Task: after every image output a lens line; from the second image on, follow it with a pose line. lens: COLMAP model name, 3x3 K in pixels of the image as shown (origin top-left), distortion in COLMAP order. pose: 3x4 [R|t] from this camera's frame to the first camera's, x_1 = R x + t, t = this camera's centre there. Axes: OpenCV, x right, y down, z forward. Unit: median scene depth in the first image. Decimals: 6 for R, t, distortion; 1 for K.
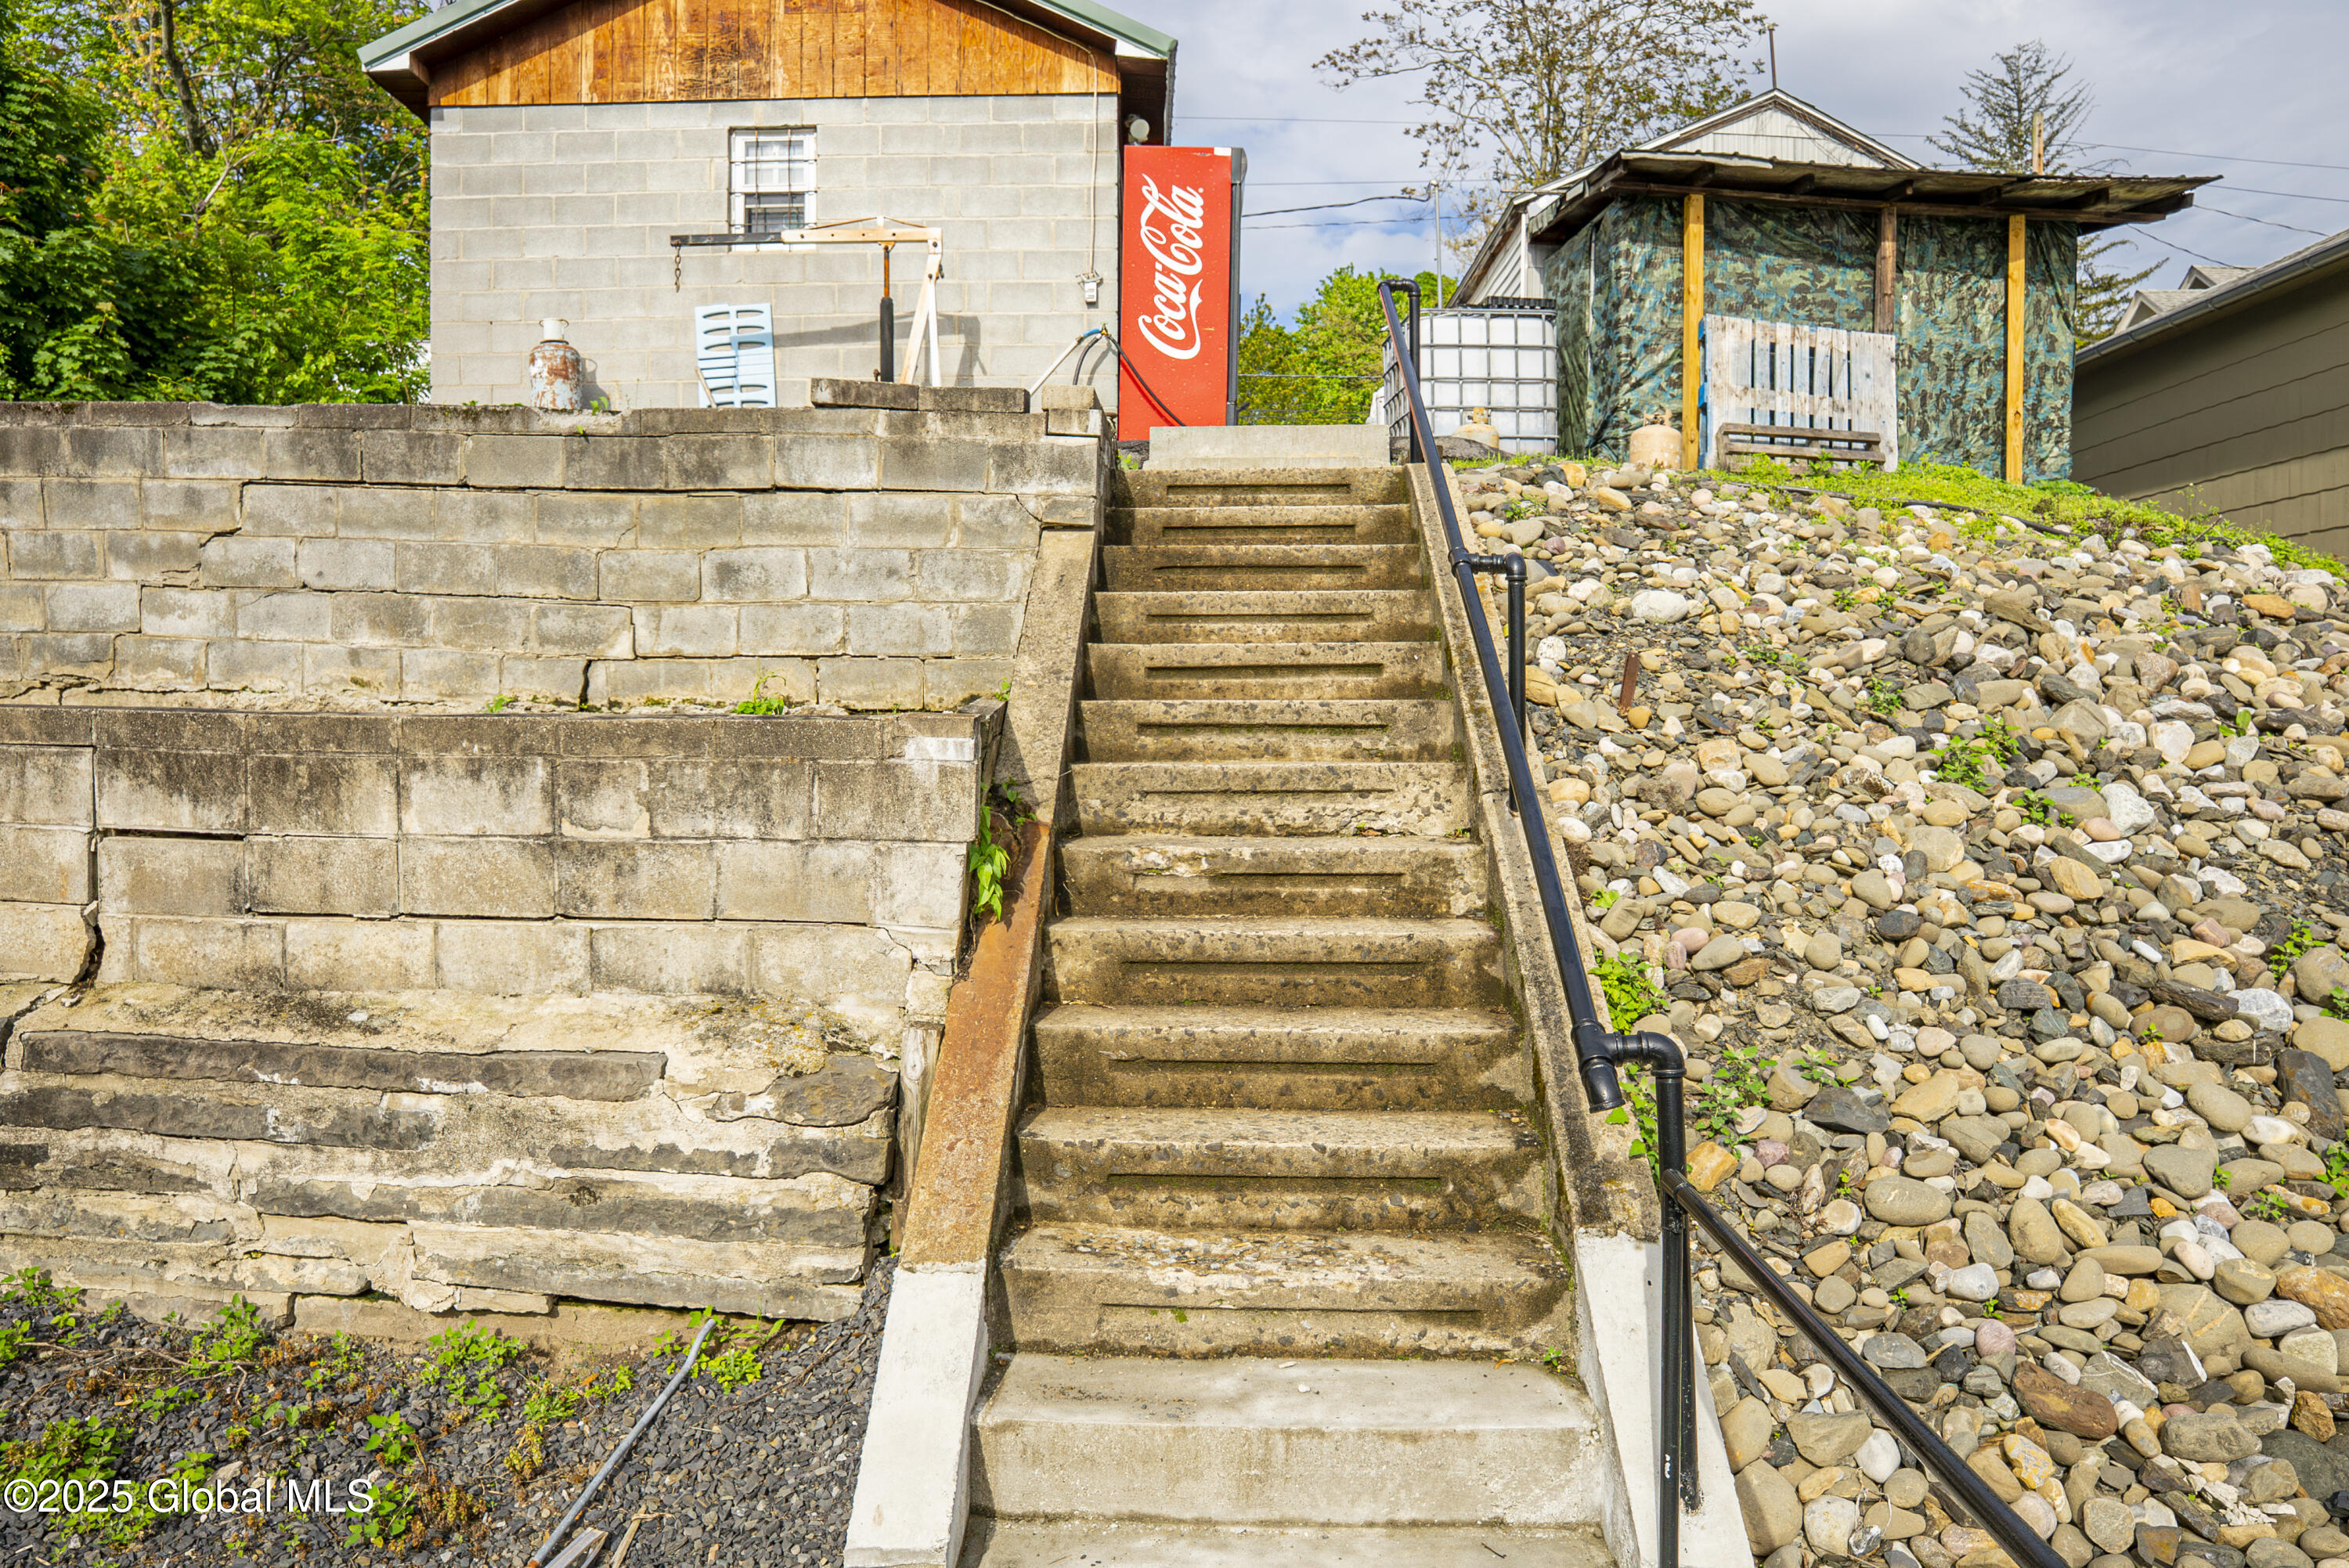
lens RADIAL K [[1700.4, 0, 1170.9], [0, 1700.4, 739.5], [0, 0, 1]] dist [-0.128556, 0.098287]
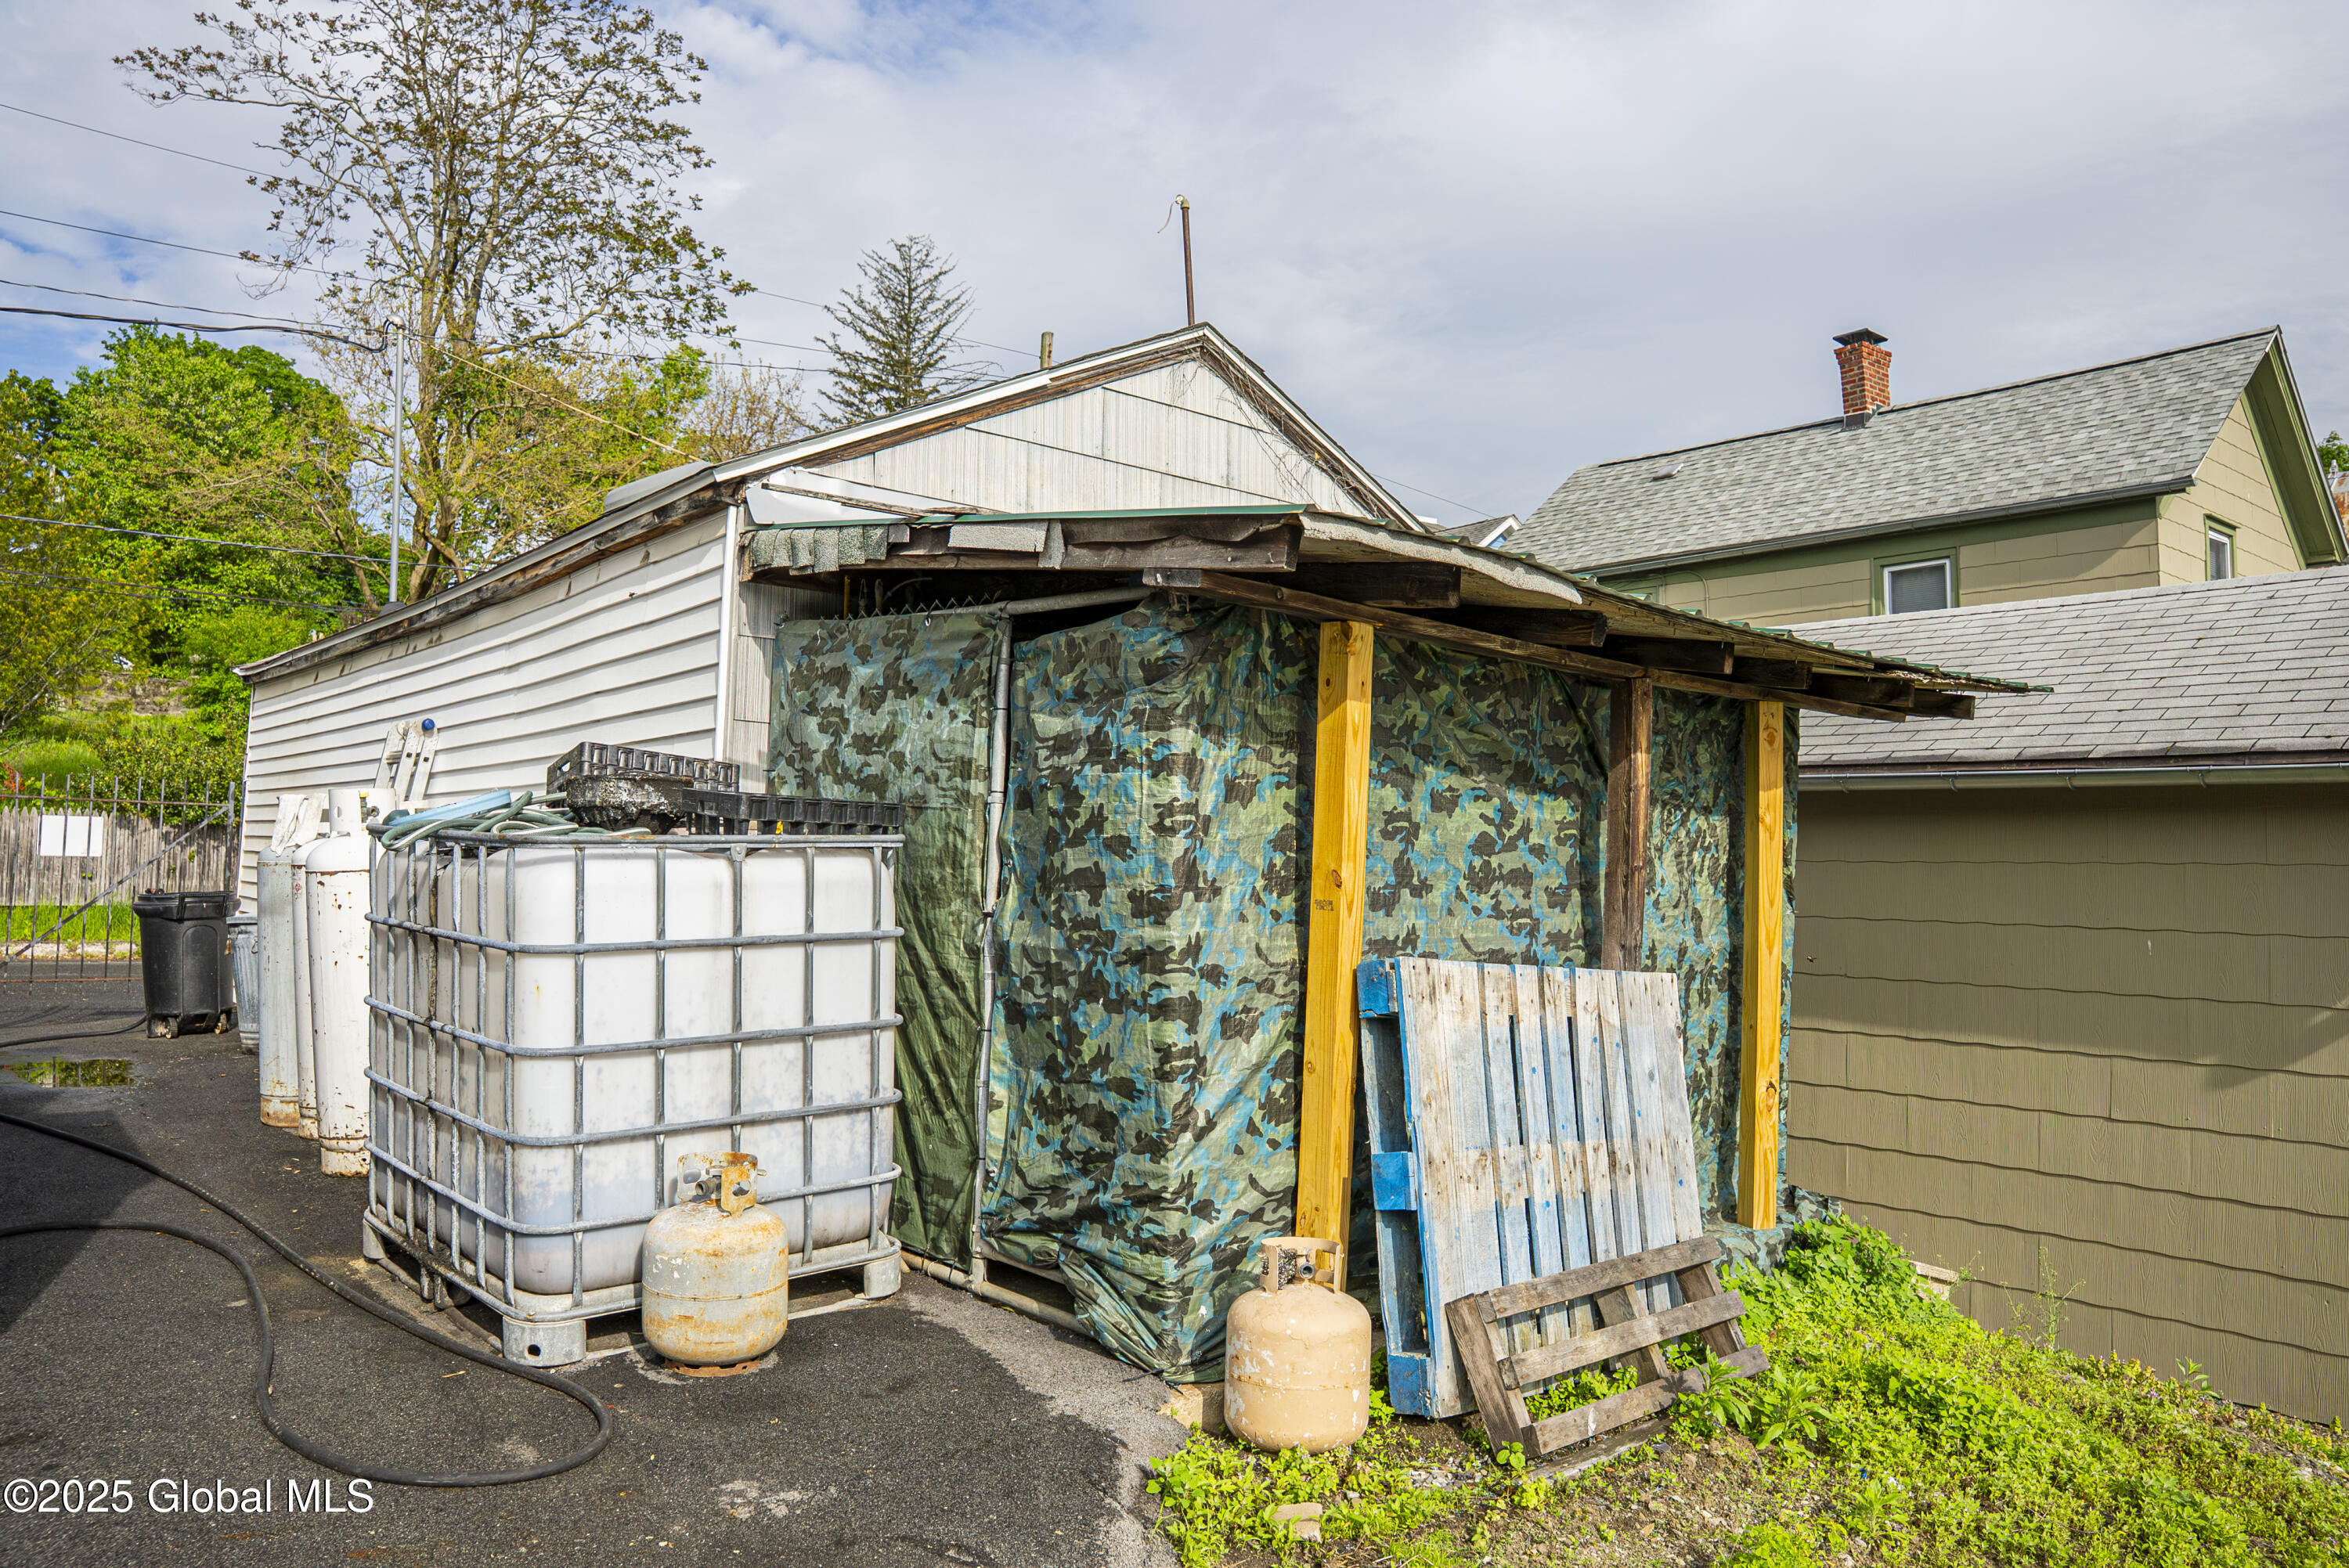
lens RADIAL K [[1610.6, 0, 1255.3], [0, 1610.6, 793.0], [0, 0, 1]] dist [-0.142521, 0.082029]
pose [[0.735974, 0.022137, 0.676648, 0.010684], [-0.005666, 0.999632, -0.026541, -0.061560], [-0.676986, 0.015699, 0.735828, 0.163992]]
